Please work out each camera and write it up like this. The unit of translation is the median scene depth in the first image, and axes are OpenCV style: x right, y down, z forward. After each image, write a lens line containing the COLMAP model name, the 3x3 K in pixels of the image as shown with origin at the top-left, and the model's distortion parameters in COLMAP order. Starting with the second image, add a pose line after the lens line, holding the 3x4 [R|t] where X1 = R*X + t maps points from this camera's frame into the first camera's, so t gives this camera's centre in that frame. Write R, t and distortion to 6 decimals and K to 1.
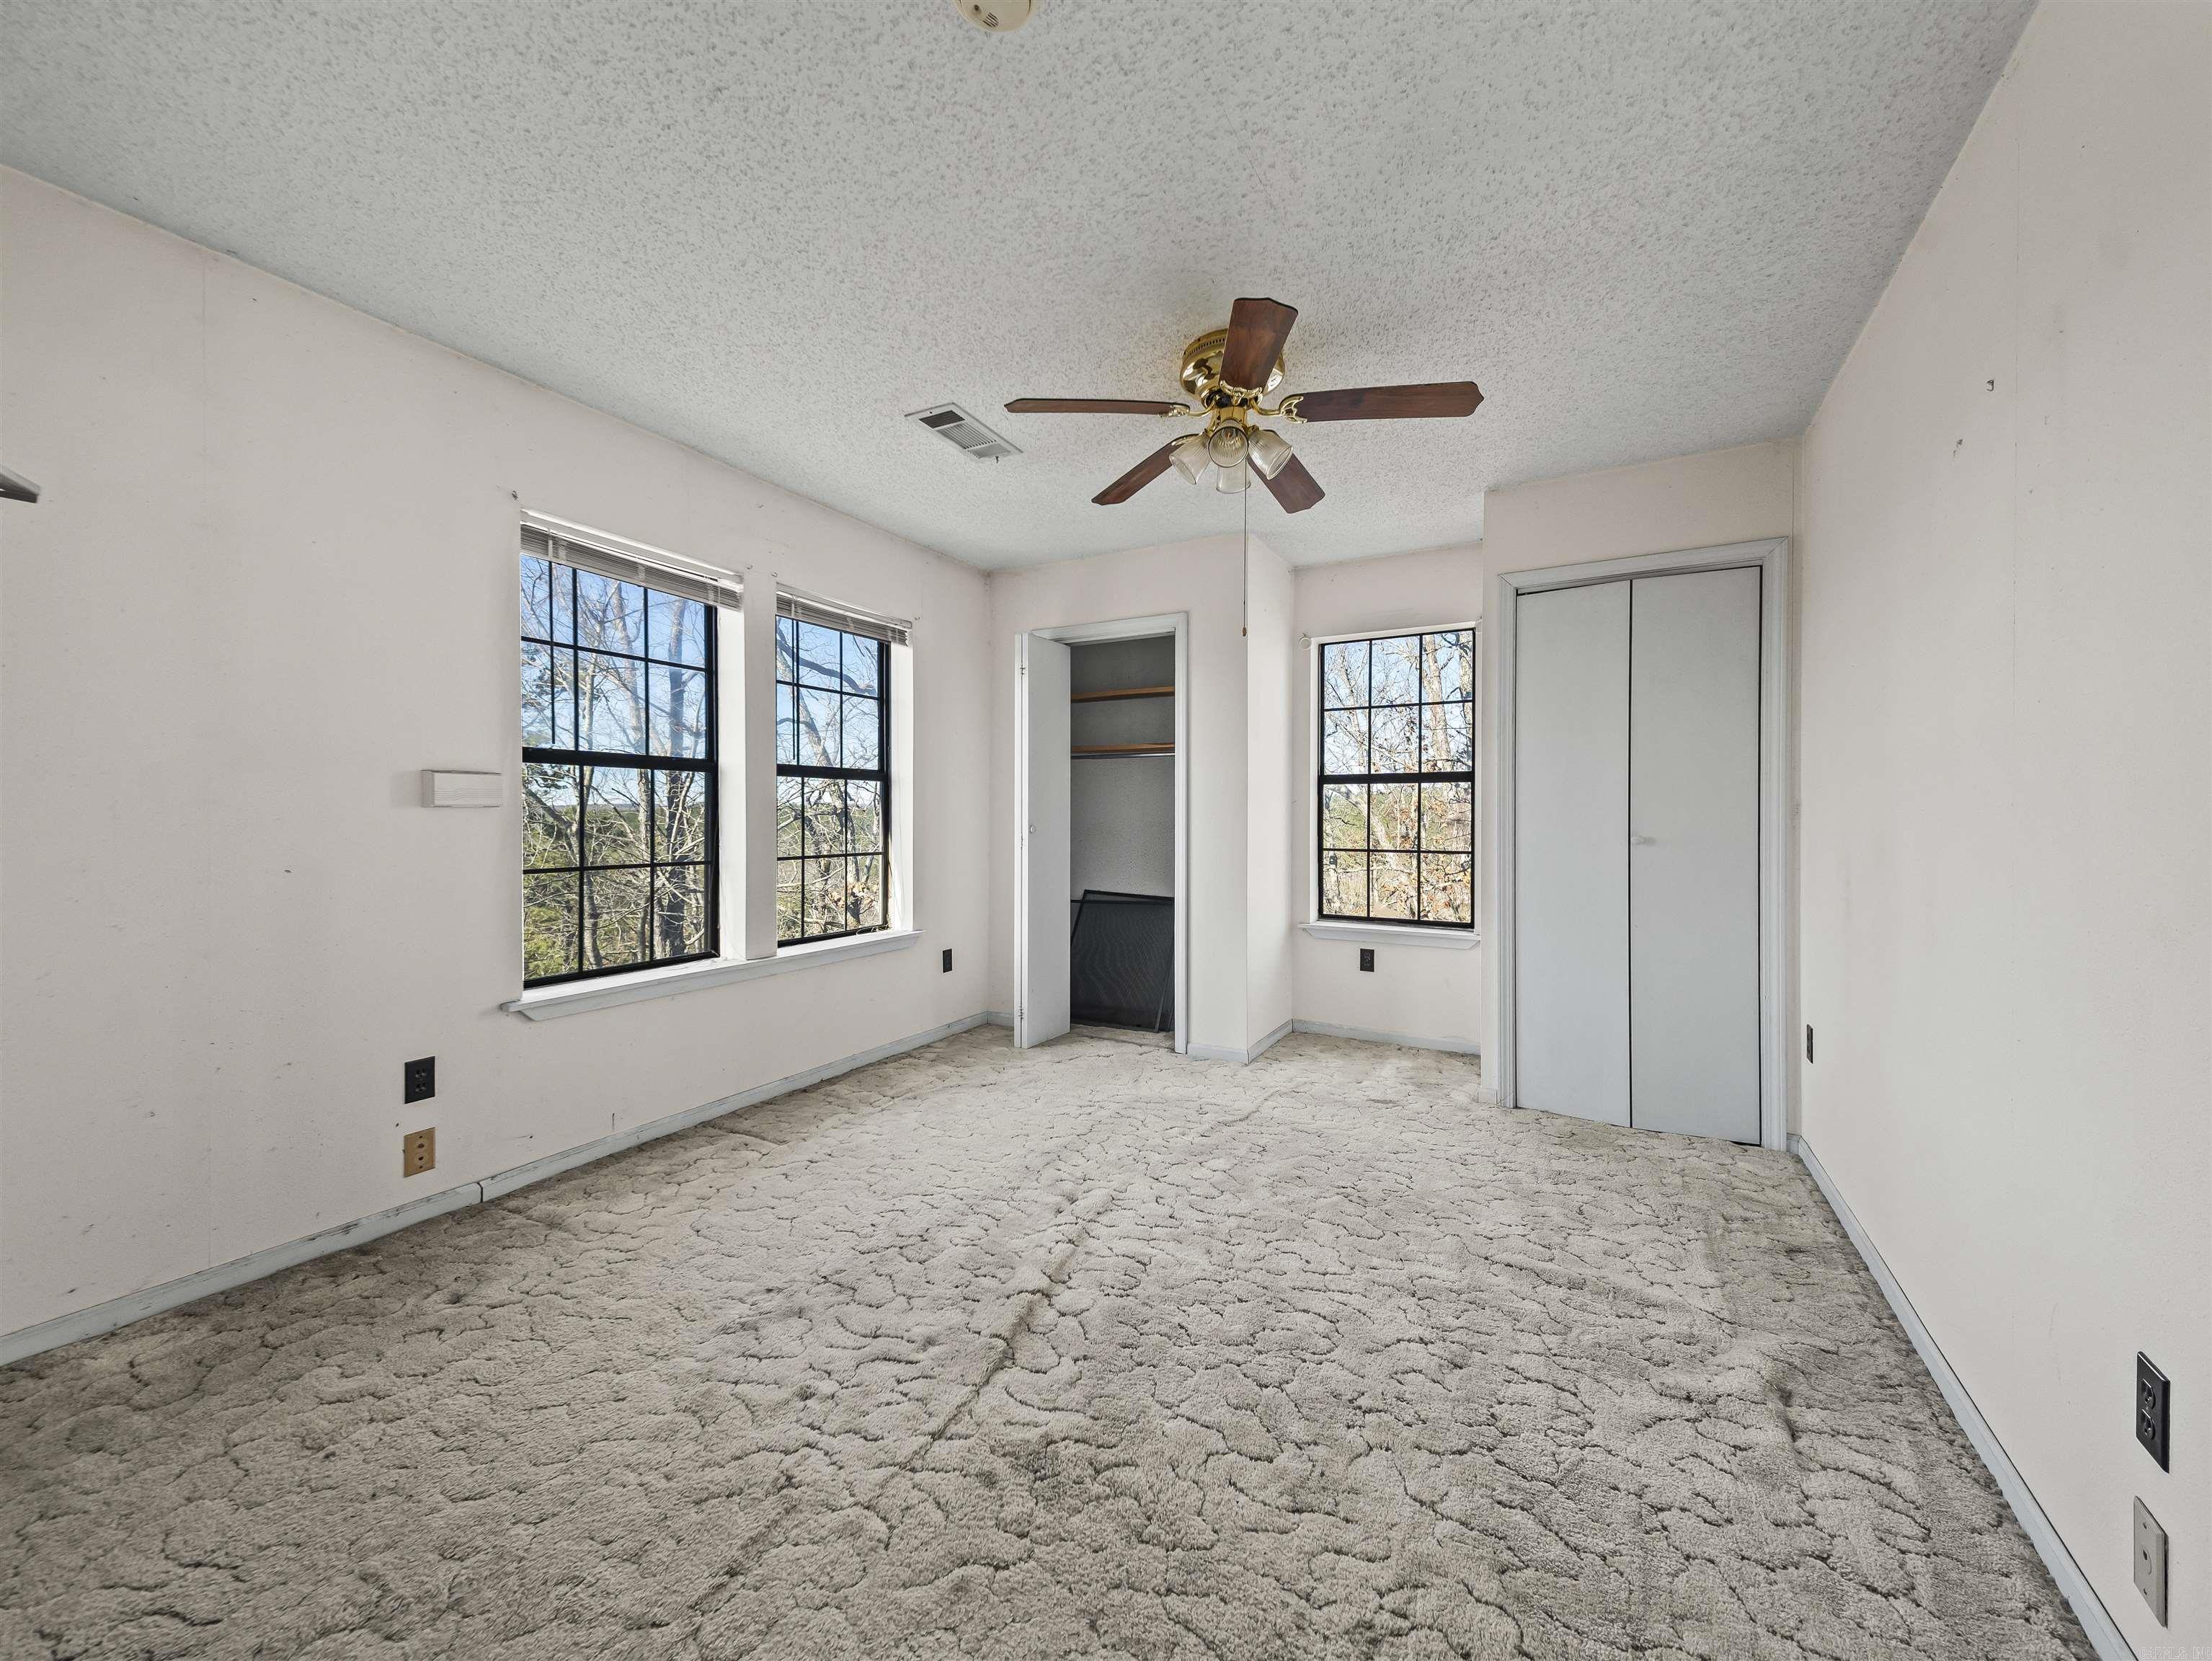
lens RADIAL K [[859.8, 0, 1105.8], [0, 859.8, 807.7], [0, 0, 1]] dist [0.054847, -0.021215]
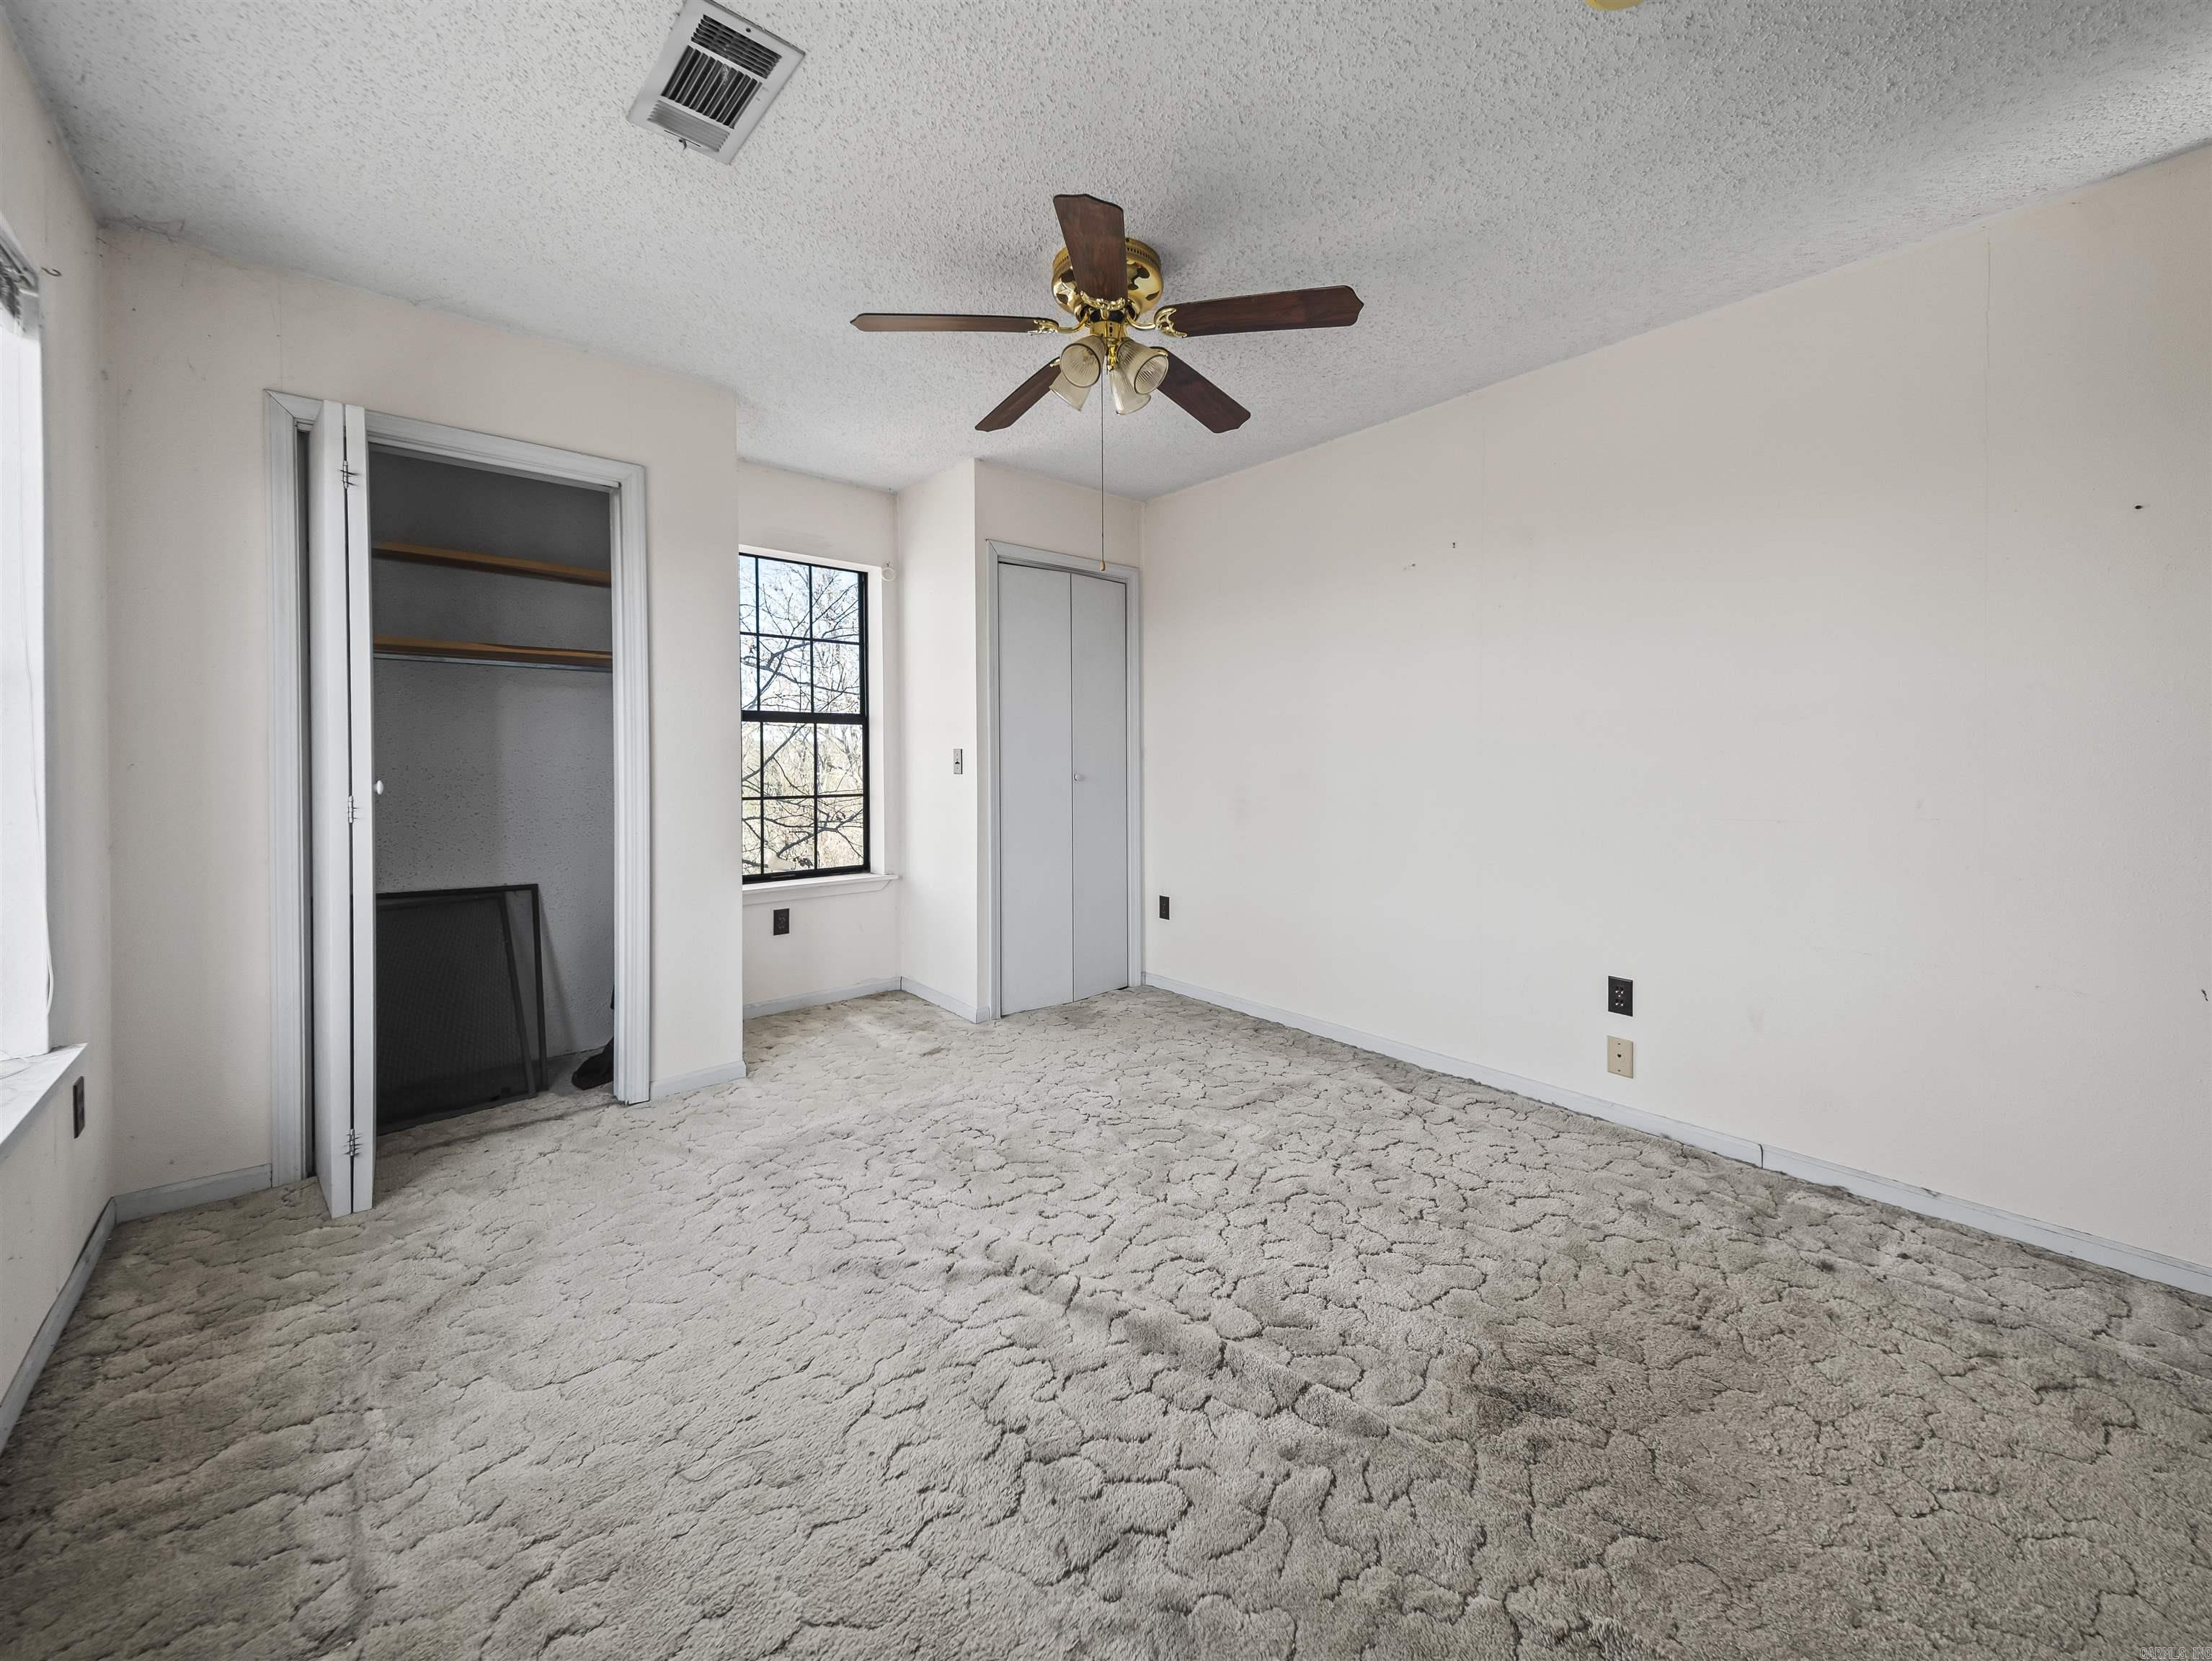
lens RADIAL K [[859.8, 0, 1105.8], [0, 859.8, 807.7], [0, 0, 1]] dist [0.054847, -0.021215]
pose [[0.363564, -0.068701, 0.929032, -0.498955], [-0.004690, 0.997129, 0.075572, -0.012517], [-0.931557, -0.031832, 0.362198, 0.466123]]
